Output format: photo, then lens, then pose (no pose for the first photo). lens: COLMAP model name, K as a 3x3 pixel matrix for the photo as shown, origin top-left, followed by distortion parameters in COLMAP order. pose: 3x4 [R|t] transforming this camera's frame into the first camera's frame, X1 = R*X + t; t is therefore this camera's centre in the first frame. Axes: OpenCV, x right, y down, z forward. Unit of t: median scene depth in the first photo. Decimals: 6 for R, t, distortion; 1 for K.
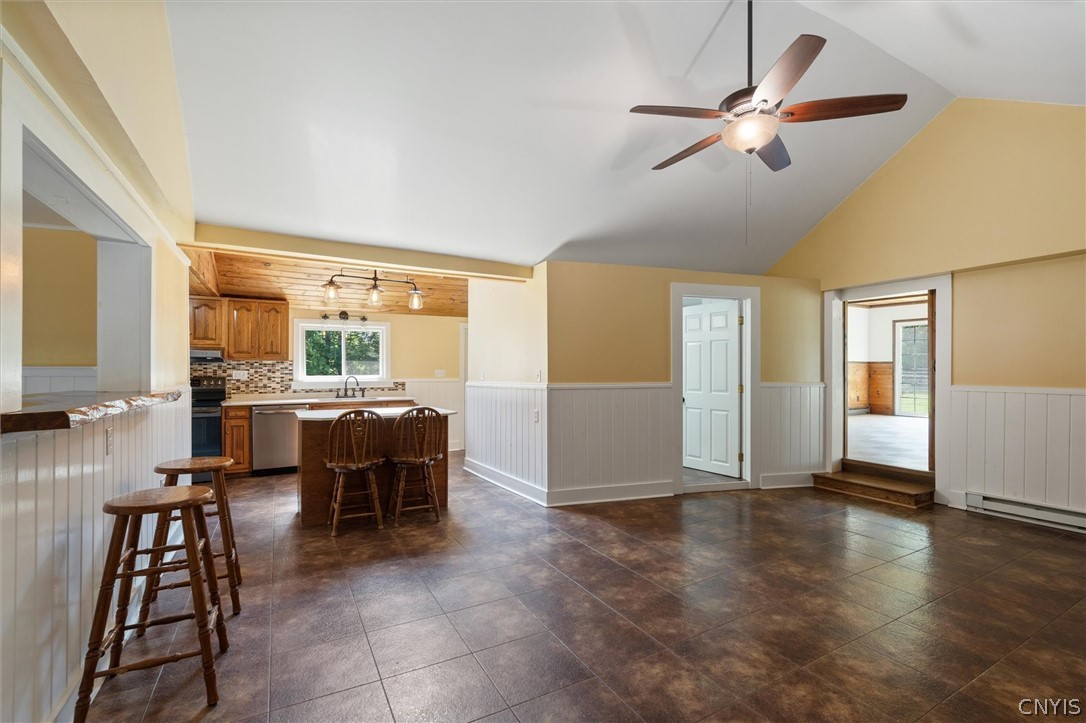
lens RADIAL K [[478.5, 0, 539.7], [0, 478.5, 365.7], [0, 0, 1]] dist [0.007747, -0.001078]
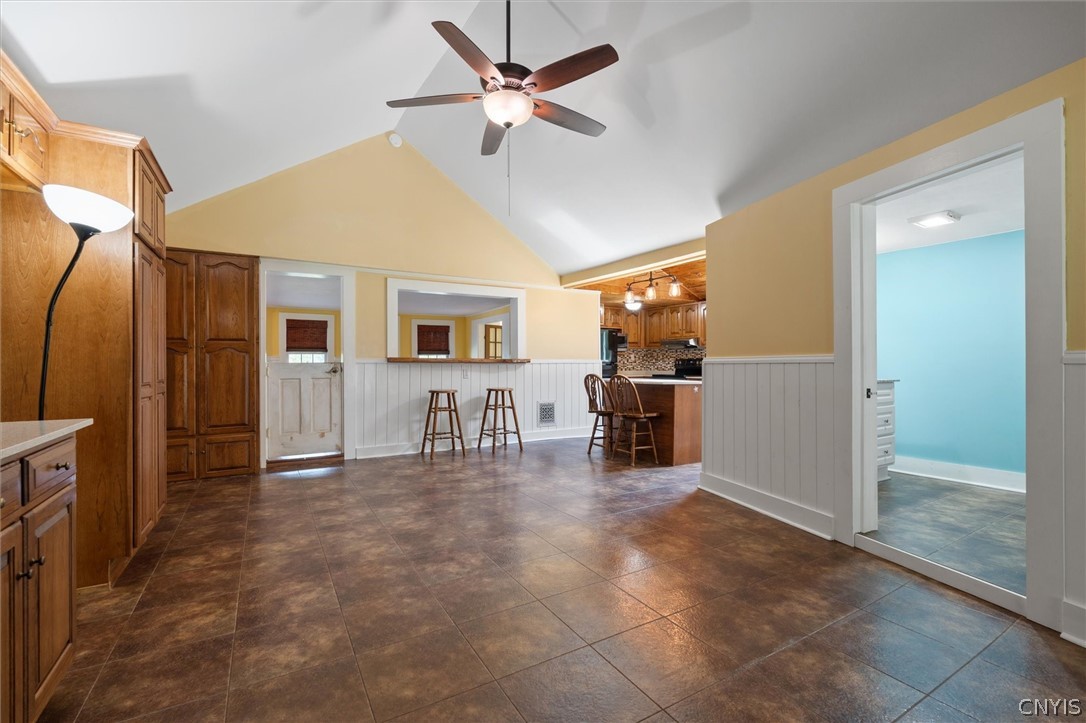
lens RADIAL K [[478.5, 0, 551.8], [0, 478.5, 360.8], [0, 0, 1]] dist [0.007747, -0.001078]
pose [[0.020433, -0.006083, -0.999773, 0.868980], [0.007032, 0.999958, -0.005940, 0.044014], [0.999767, -0.006909, 0.020475, 0.628220]]
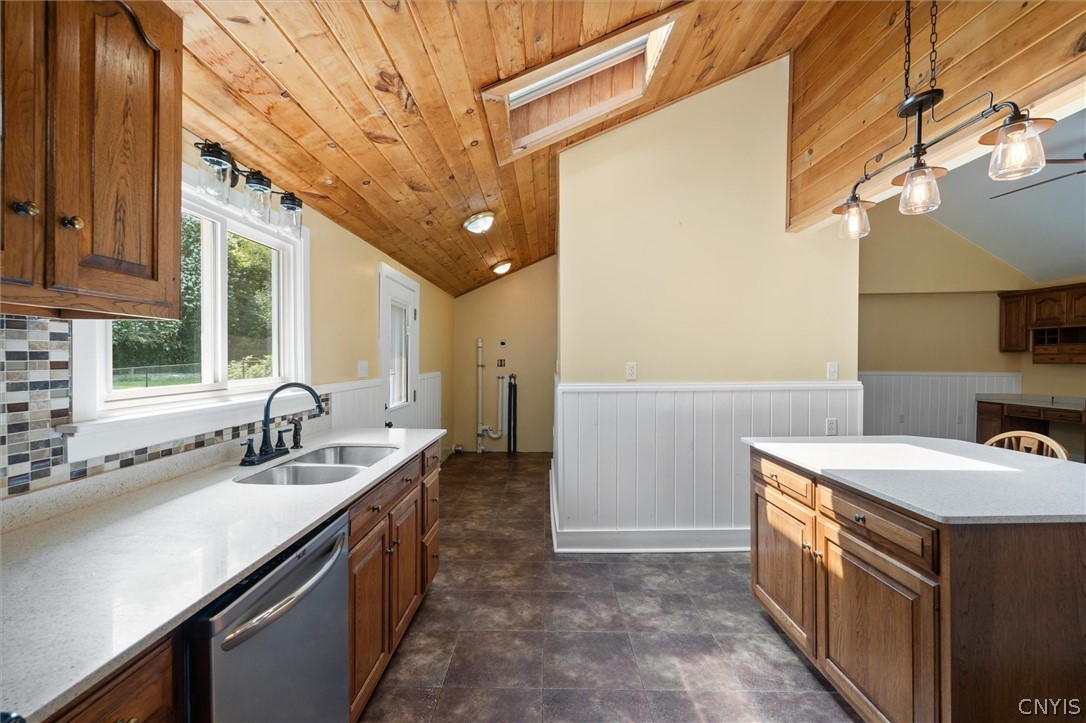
lens RADIAL K [[478.5, 0, 546.6], [0, 478.5, 362.1], [0, 0, 1]] dist [0.007747, -0.001078]
pose [[0.489020, -0.005047, 0.872258, -0.774685], [-0.006303, 0.999937, 0.009319, 0.005806], [-0.872250, -0.010055, 0.488958, 0.959092]]
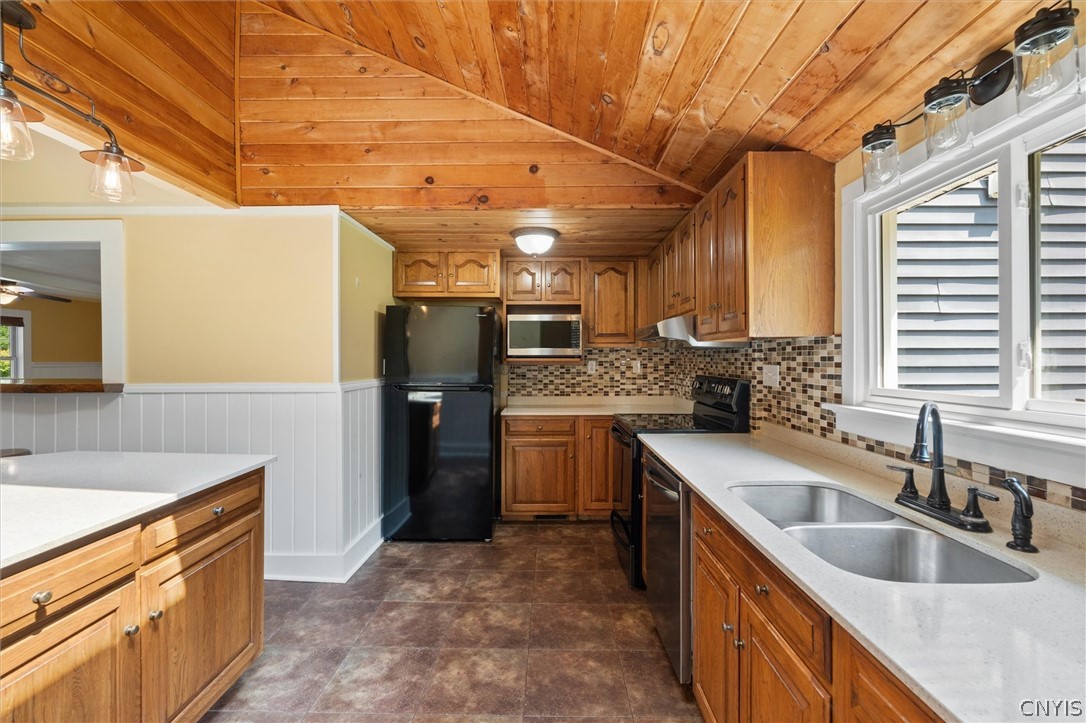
lens RADIAL K [[478.5, 0, 535.2], [0, 478.5, 358.2], [0, 0, 1]] dist [0.007747, -0.001078]
pose [[-0.516206, -0.001422, -0.856463, -0.215464], [0.001994, 0.999994, -0.002862, 0.006579], [0.856462, -0.003185, -0.516200, 1.298072]]
